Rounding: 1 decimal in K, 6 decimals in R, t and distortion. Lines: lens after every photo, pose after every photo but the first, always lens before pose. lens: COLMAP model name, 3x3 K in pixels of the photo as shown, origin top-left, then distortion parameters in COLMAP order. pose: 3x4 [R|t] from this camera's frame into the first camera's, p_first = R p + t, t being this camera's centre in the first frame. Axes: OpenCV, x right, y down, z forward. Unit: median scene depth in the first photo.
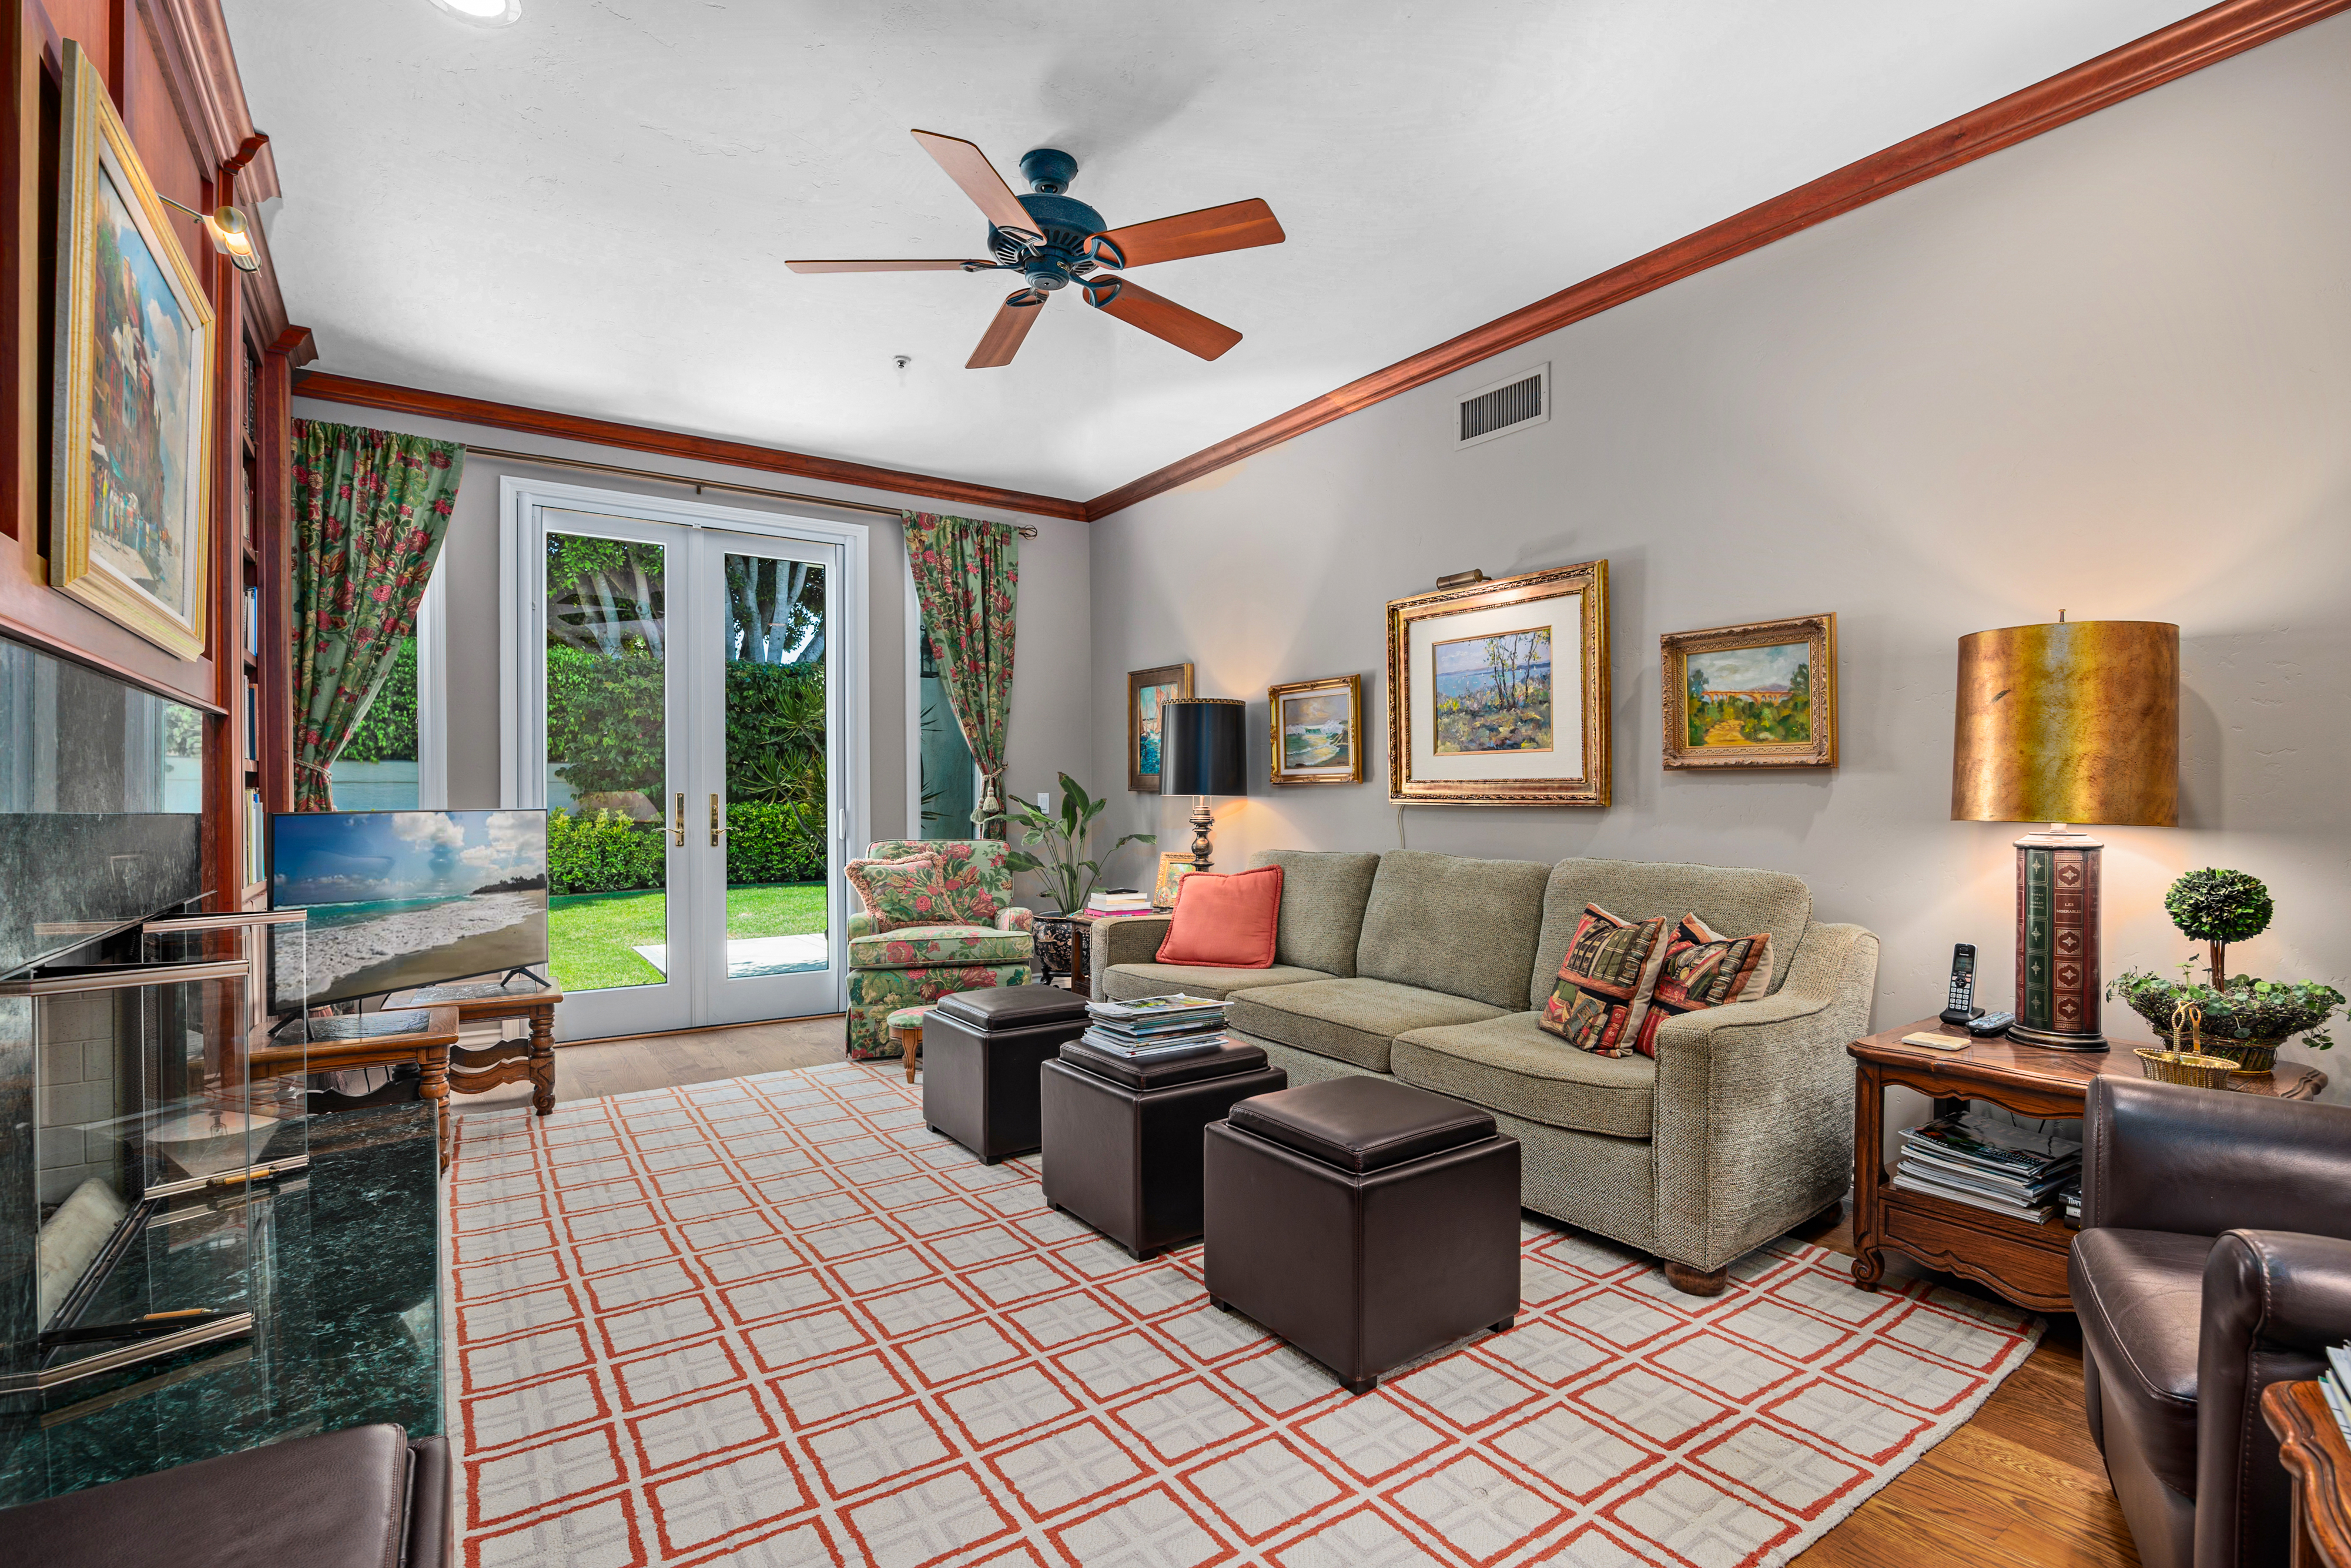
lens RADIAL K [[1072.7, 0, 1155.1], [0, 1072.7, 782.4], [0, 0, 1]] dist [-0.014501, 0.000414]
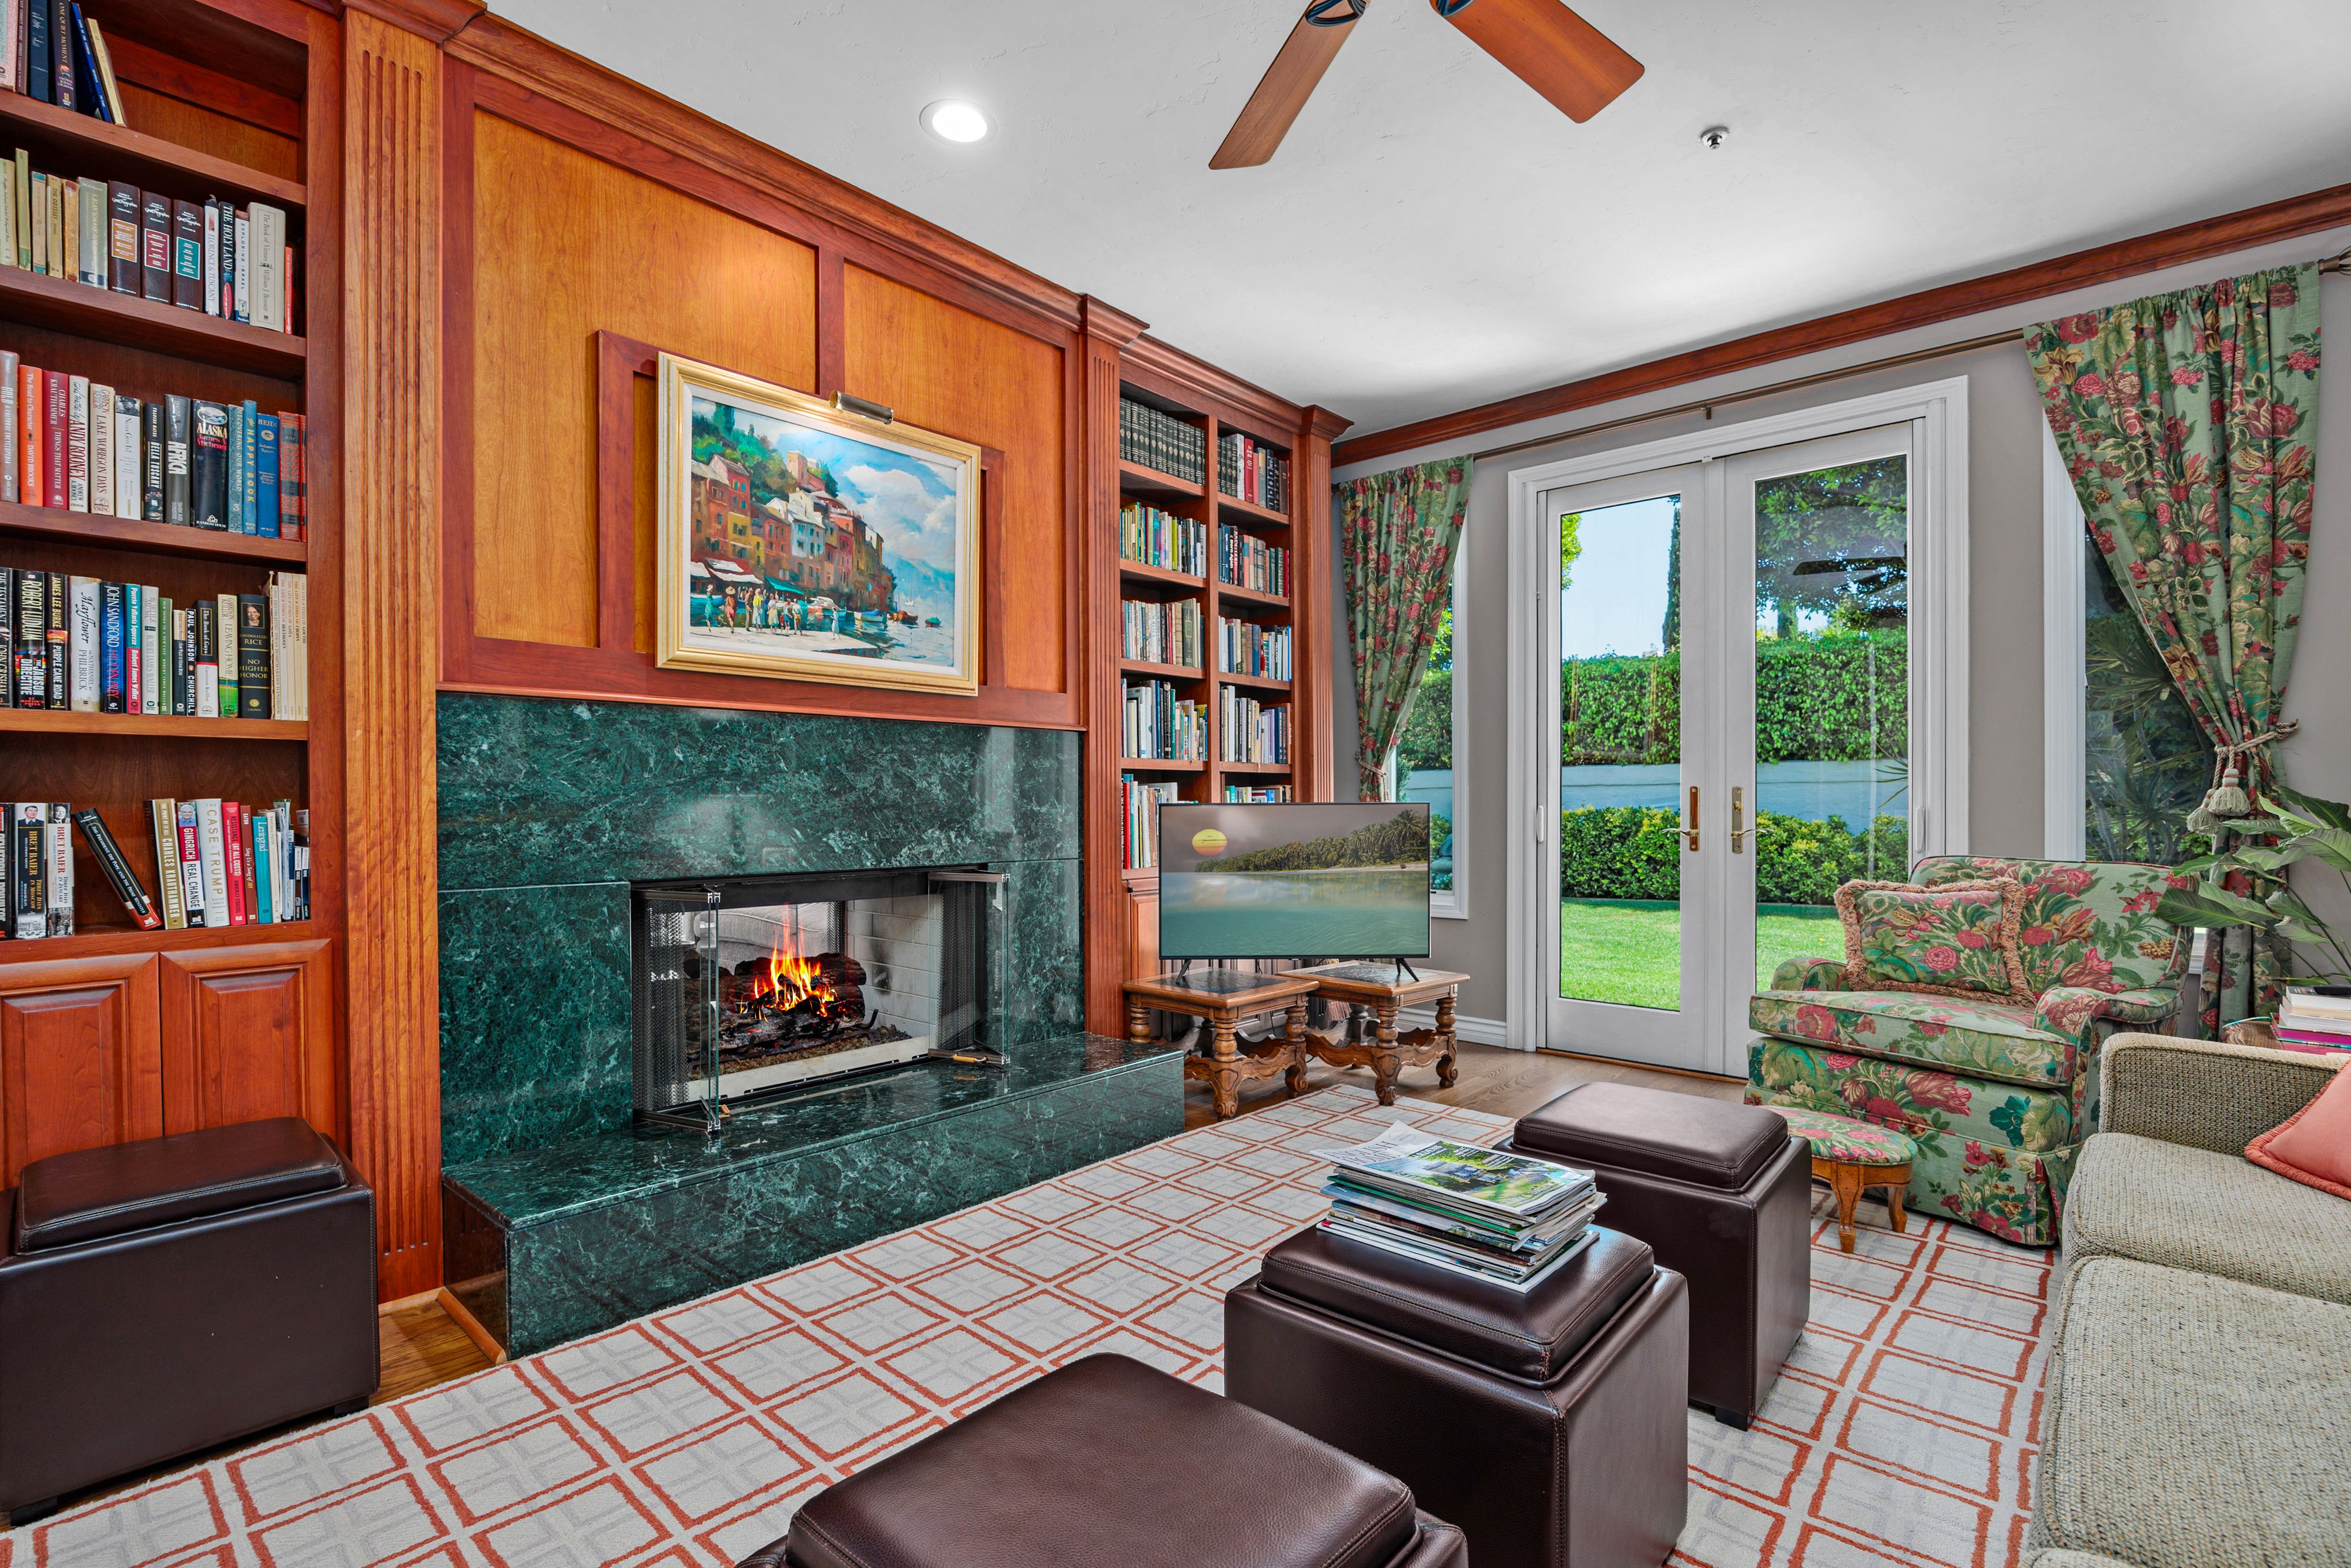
lens RADIAL K [[1072.7, 0, 1165.3], [0, 1072.7, 803.1], [0, 0, 1]] dist [-0.014501, 0.000414]
pose [[0.254920, 0.001577, -0.966961, 0.276645], [0.015011, 0.999872, 0.005588, 0.013129], [0.966846, -0.015939, 0.254864, 0.423735]]
